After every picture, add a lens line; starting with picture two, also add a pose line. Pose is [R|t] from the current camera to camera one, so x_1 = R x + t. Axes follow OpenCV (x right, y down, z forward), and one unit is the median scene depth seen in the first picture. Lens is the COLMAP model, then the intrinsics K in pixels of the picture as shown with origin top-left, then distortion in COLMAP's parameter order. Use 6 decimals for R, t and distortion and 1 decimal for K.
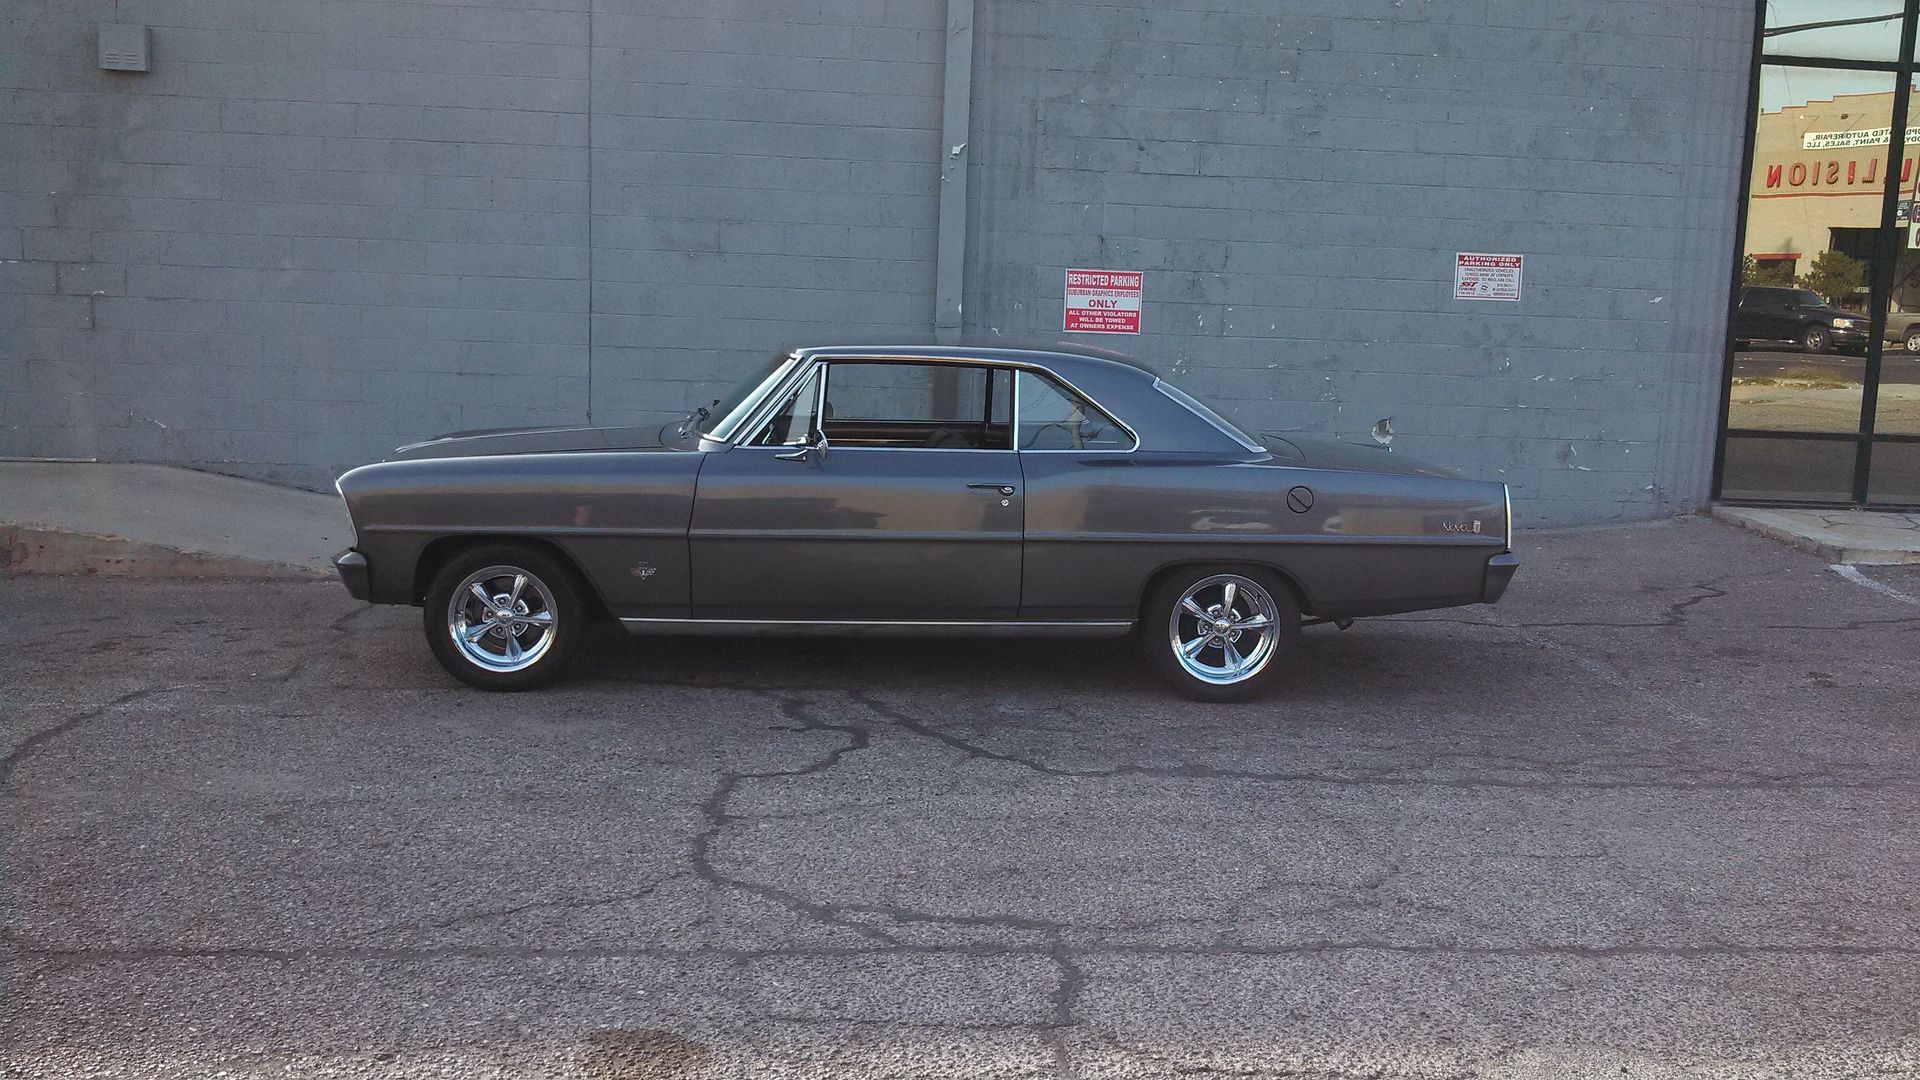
lens RADIAL K [[1840.1, 0, 989.8], [0, 1840.1, 541.6], [0, 0, 1]] dist [0.005565, -0.041672]
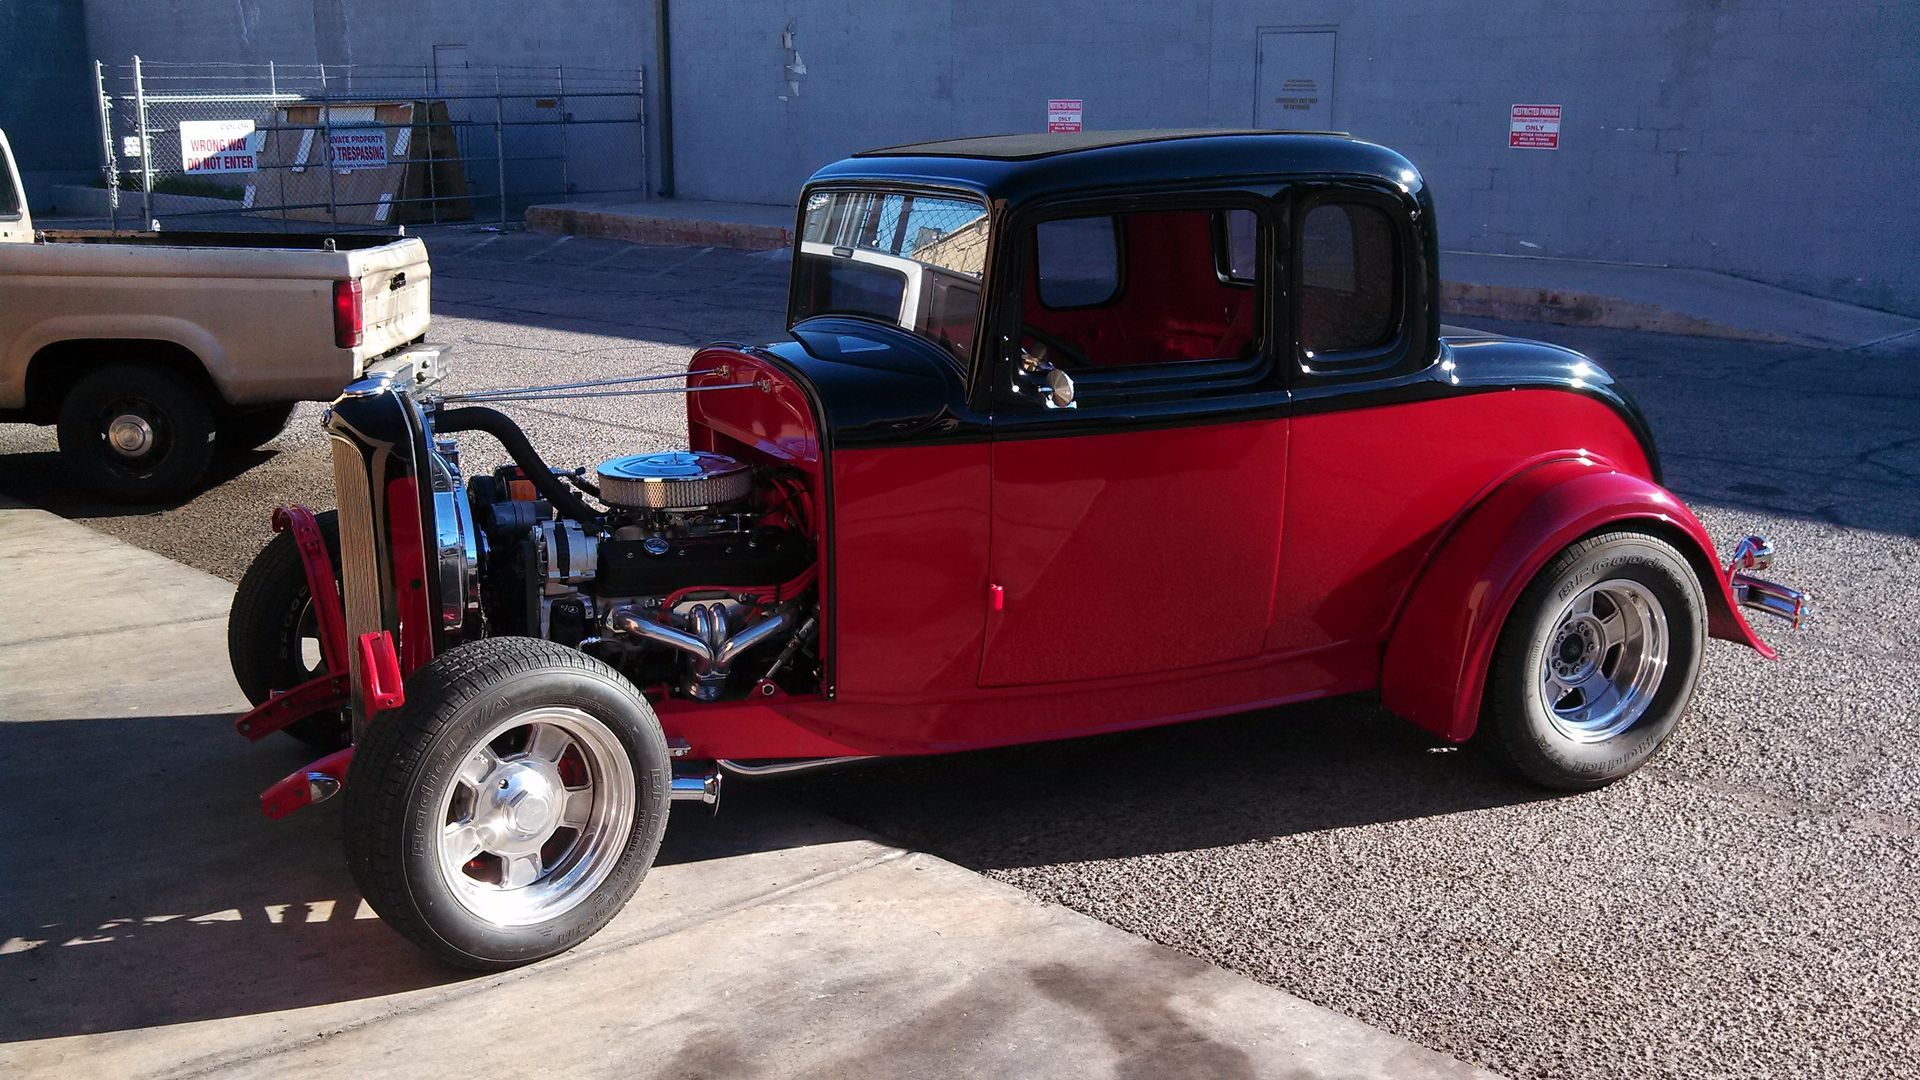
lens RADIAL K [[1840.1, 0, 989.8], [0, 1840.1, 541.6], [0, 0, 1]] dist [0.005565, -0.041672]
pose [[0.656187, 0.147611, -0.740020, 0.285281], [-0.087346, 0.988947, 0.119813, 0.046461], [0.749526, -0.013982, 0.661827, -0.390861]]
